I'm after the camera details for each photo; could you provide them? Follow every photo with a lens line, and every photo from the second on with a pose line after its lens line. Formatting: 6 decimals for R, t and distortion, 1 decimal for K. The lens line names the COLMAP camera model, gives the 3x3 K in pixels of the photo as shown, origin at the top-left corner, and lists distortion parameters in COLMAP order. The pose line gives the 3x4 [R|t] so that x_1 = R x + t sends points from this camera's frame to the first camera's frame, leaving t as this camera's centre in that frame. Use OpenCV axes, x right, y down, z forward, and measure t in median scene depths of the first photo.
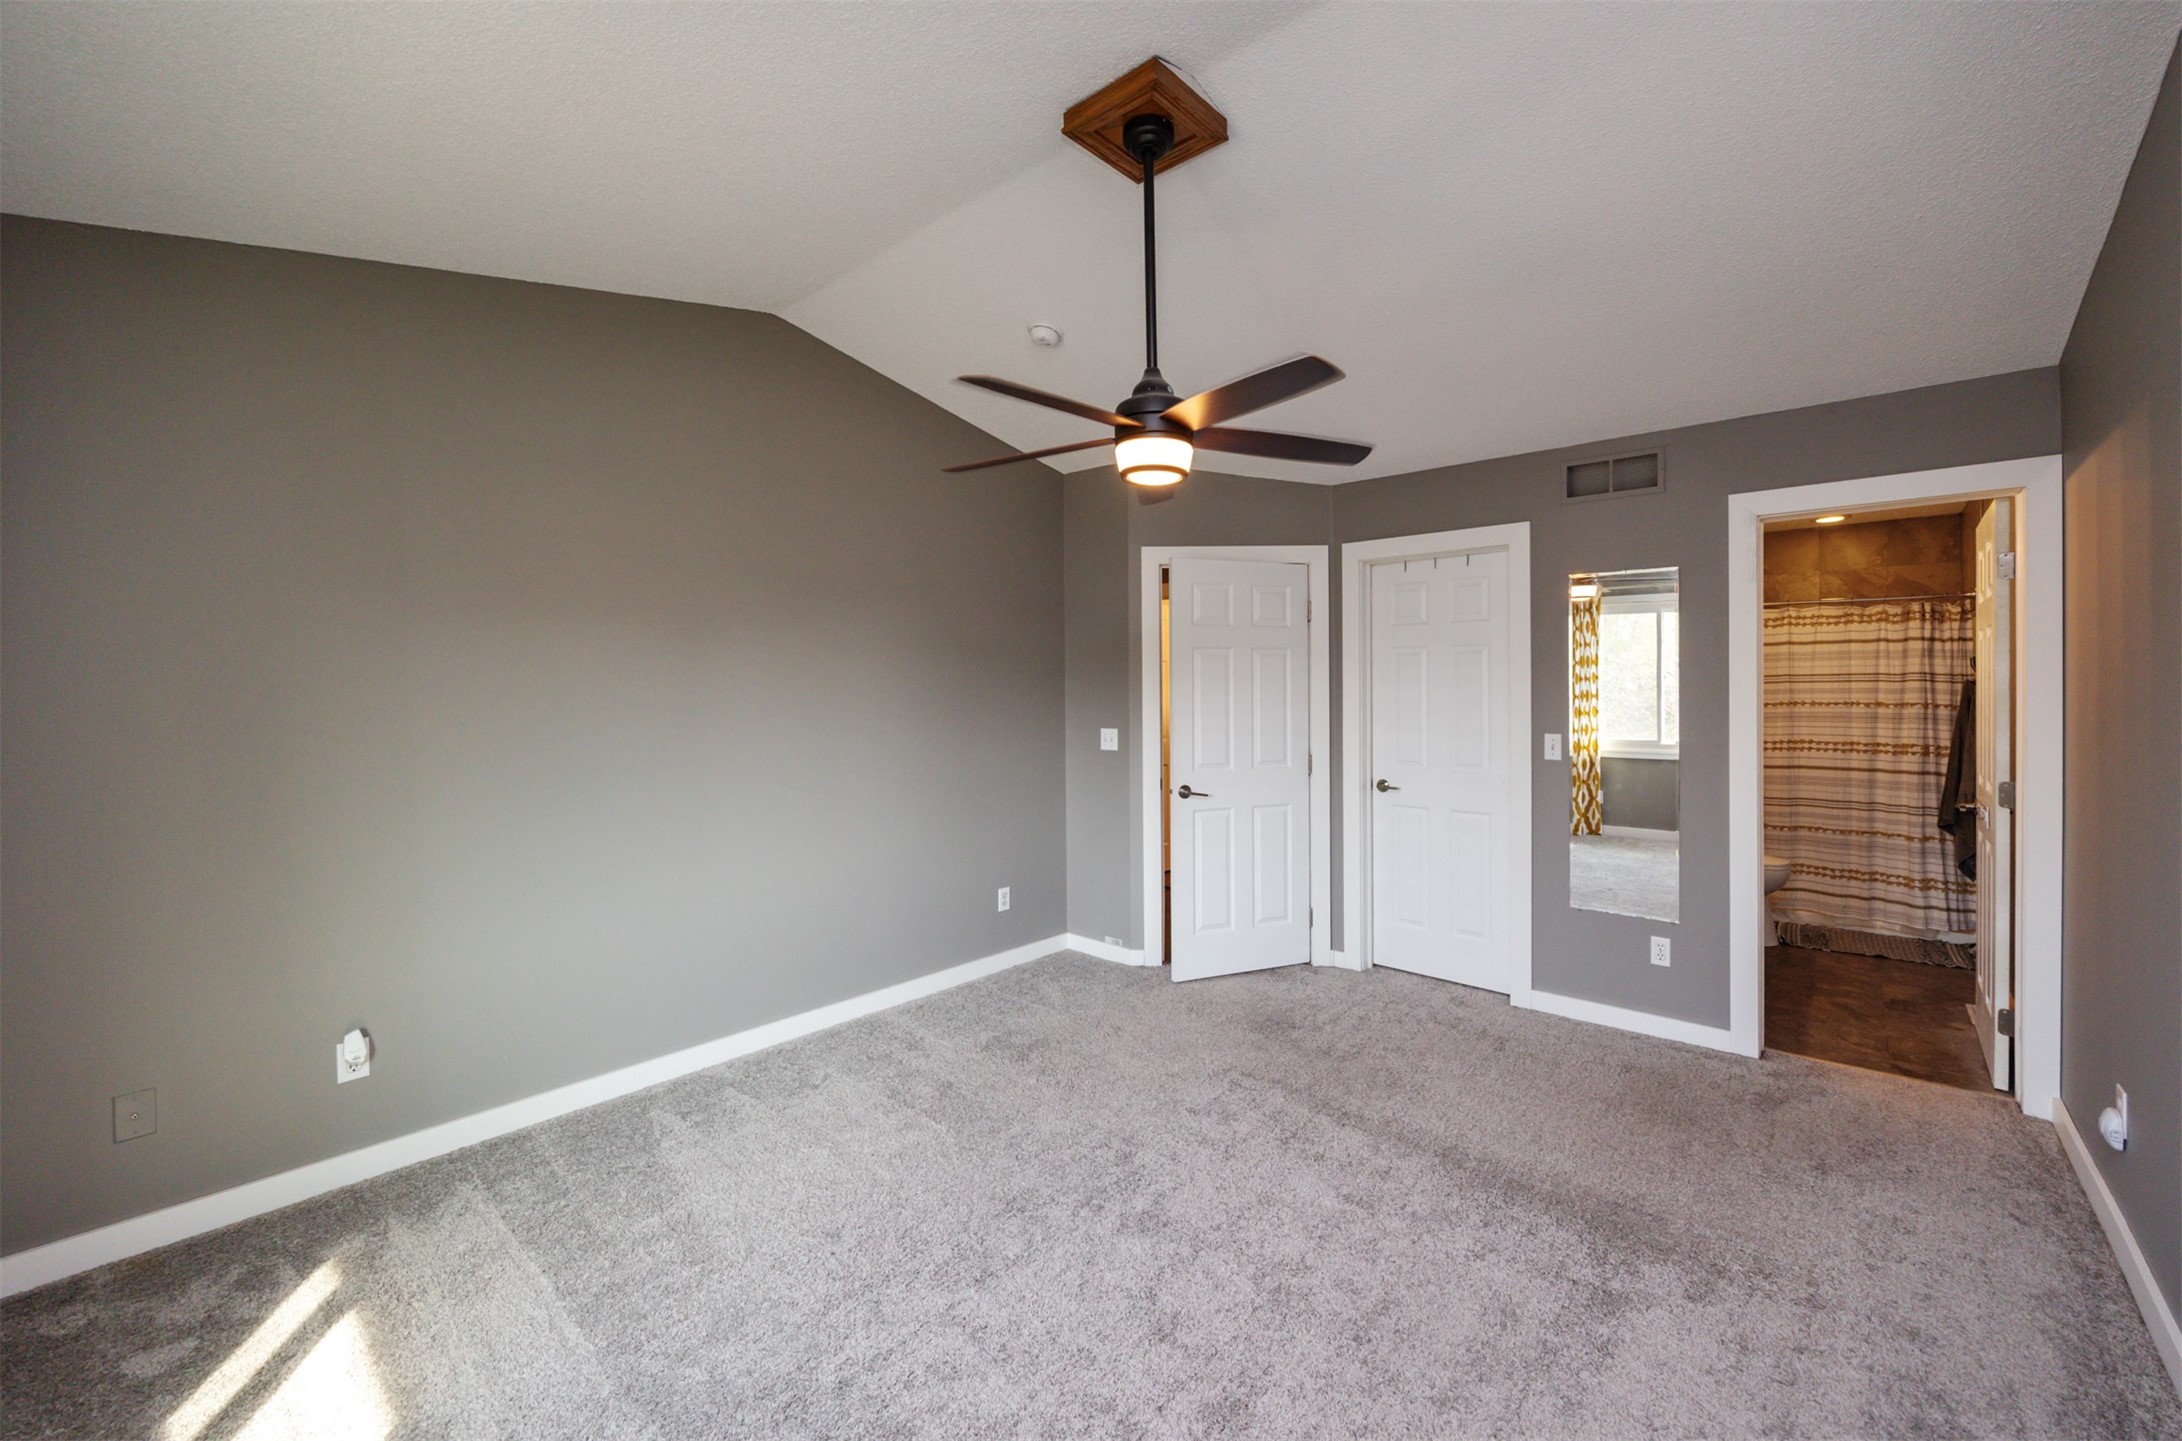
lens RADIAL K [[867.0, 0, 1118.4], [0, 867.0, 692.3], [0, 0, 1]] dist [-0.002920, -0.000315]
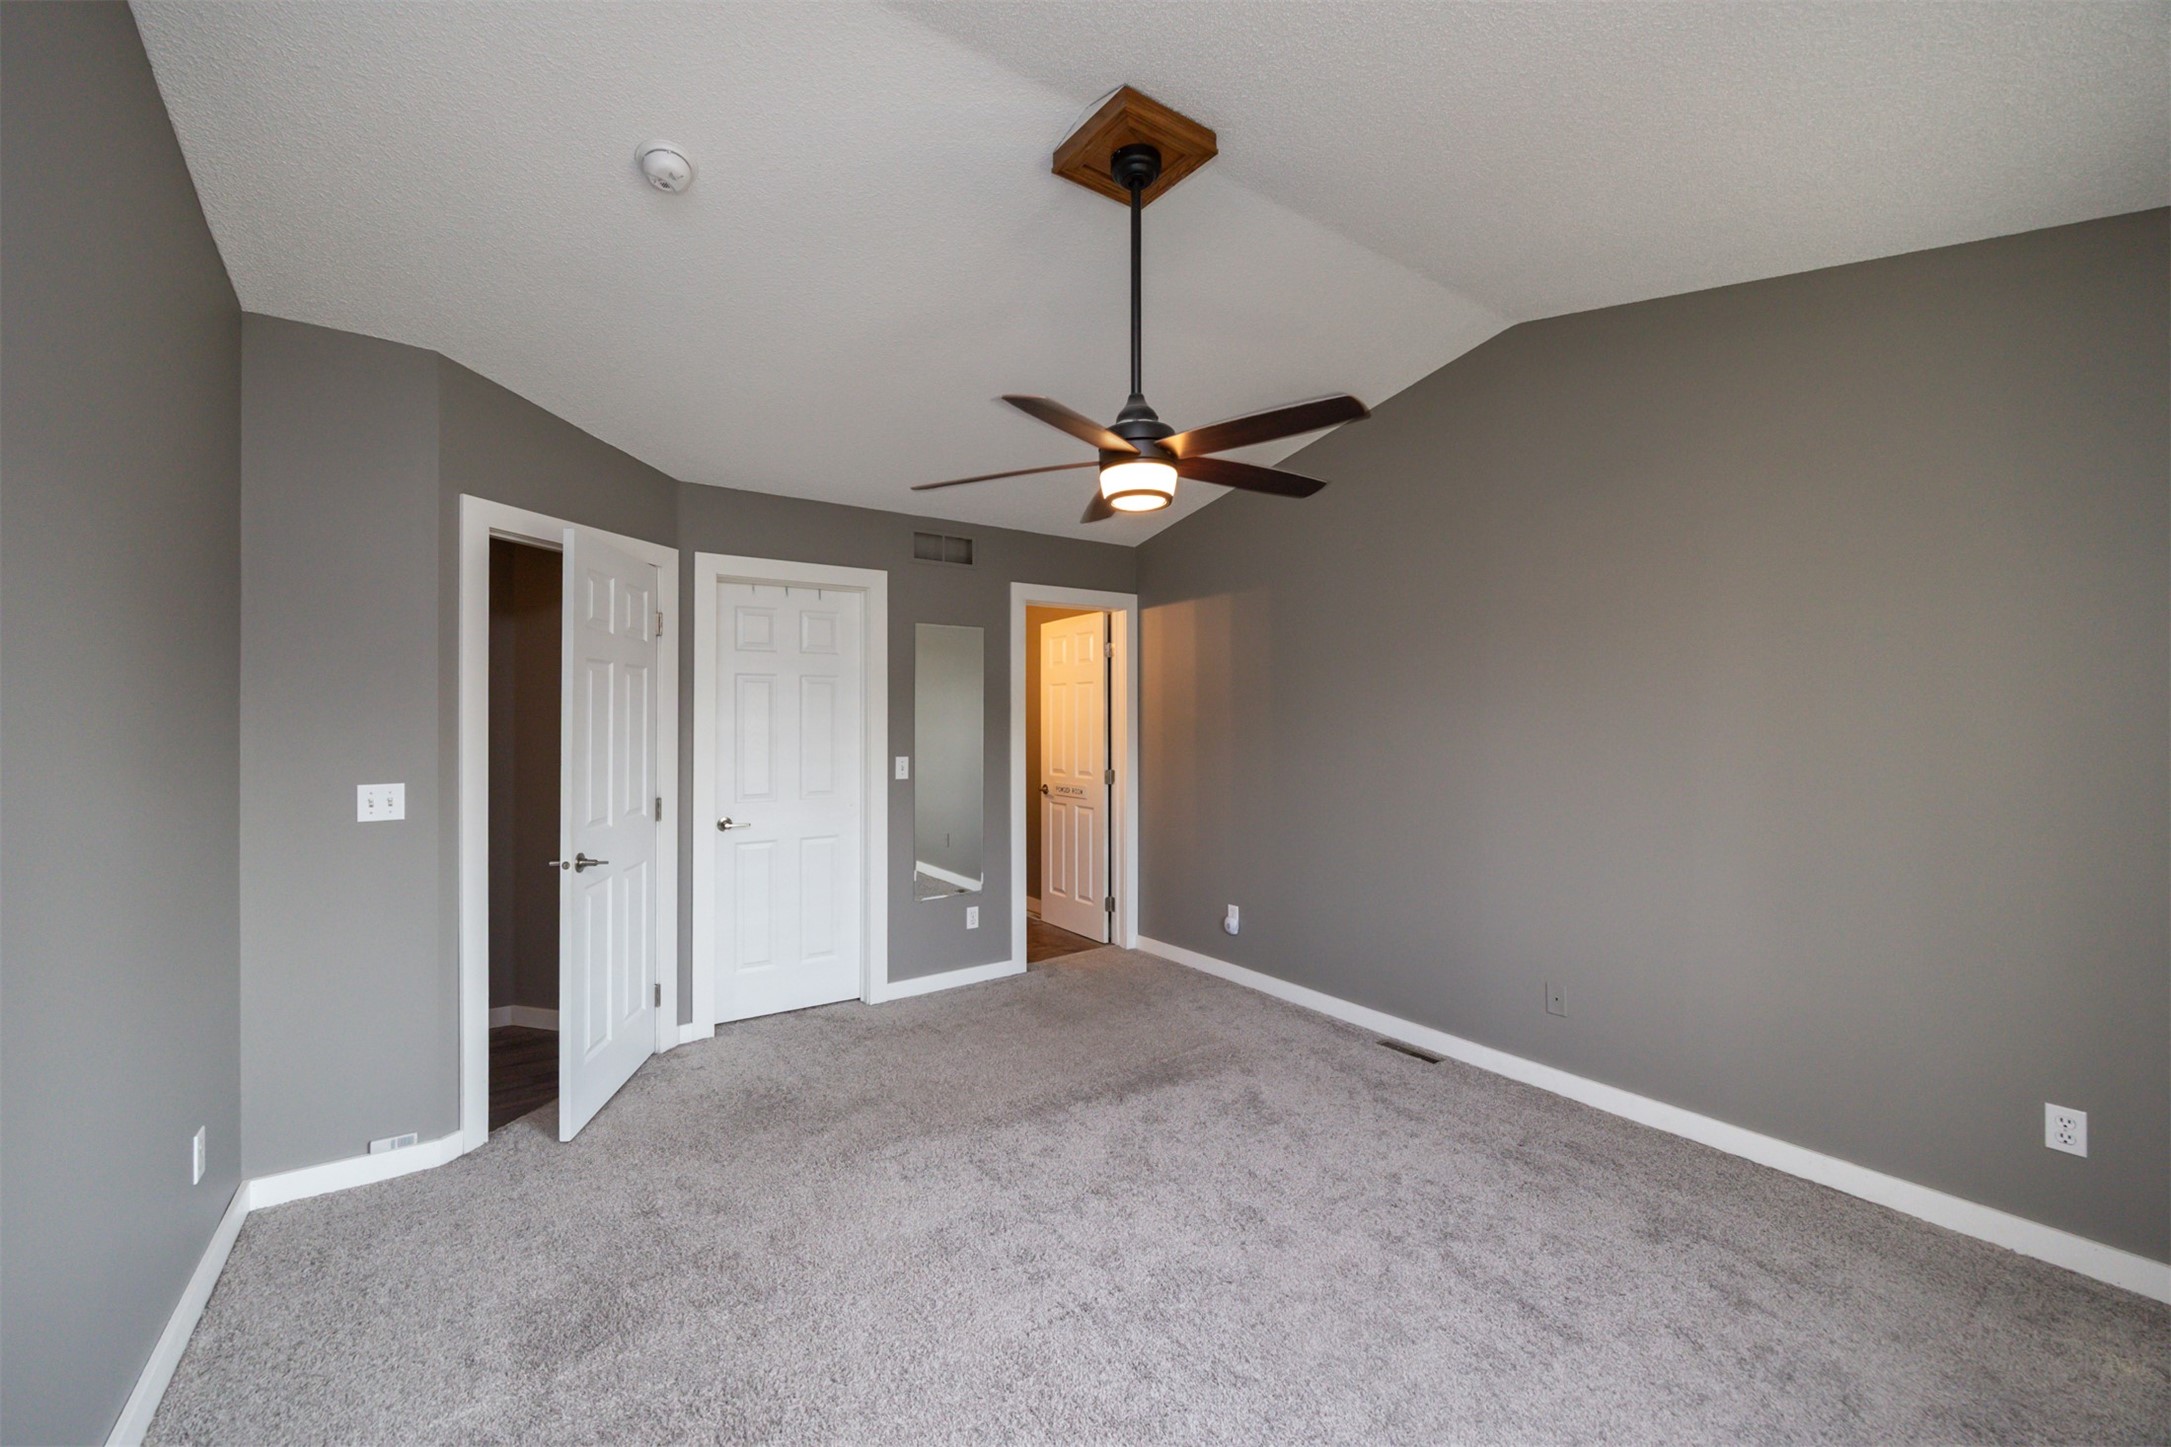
lens RADIAL K [[862.3, 0, 1085.5], [0, 862.3, 723.5], [0, 0, 1]] dist [0.027491, -0.000007]
pose [[0.251756, -0.001437, 0.967790, -0.552002], [0.005301, 0.999986, 0.000106, 0.003785], [-0.967776, 0.005103, 0.251760, 0.459341]]
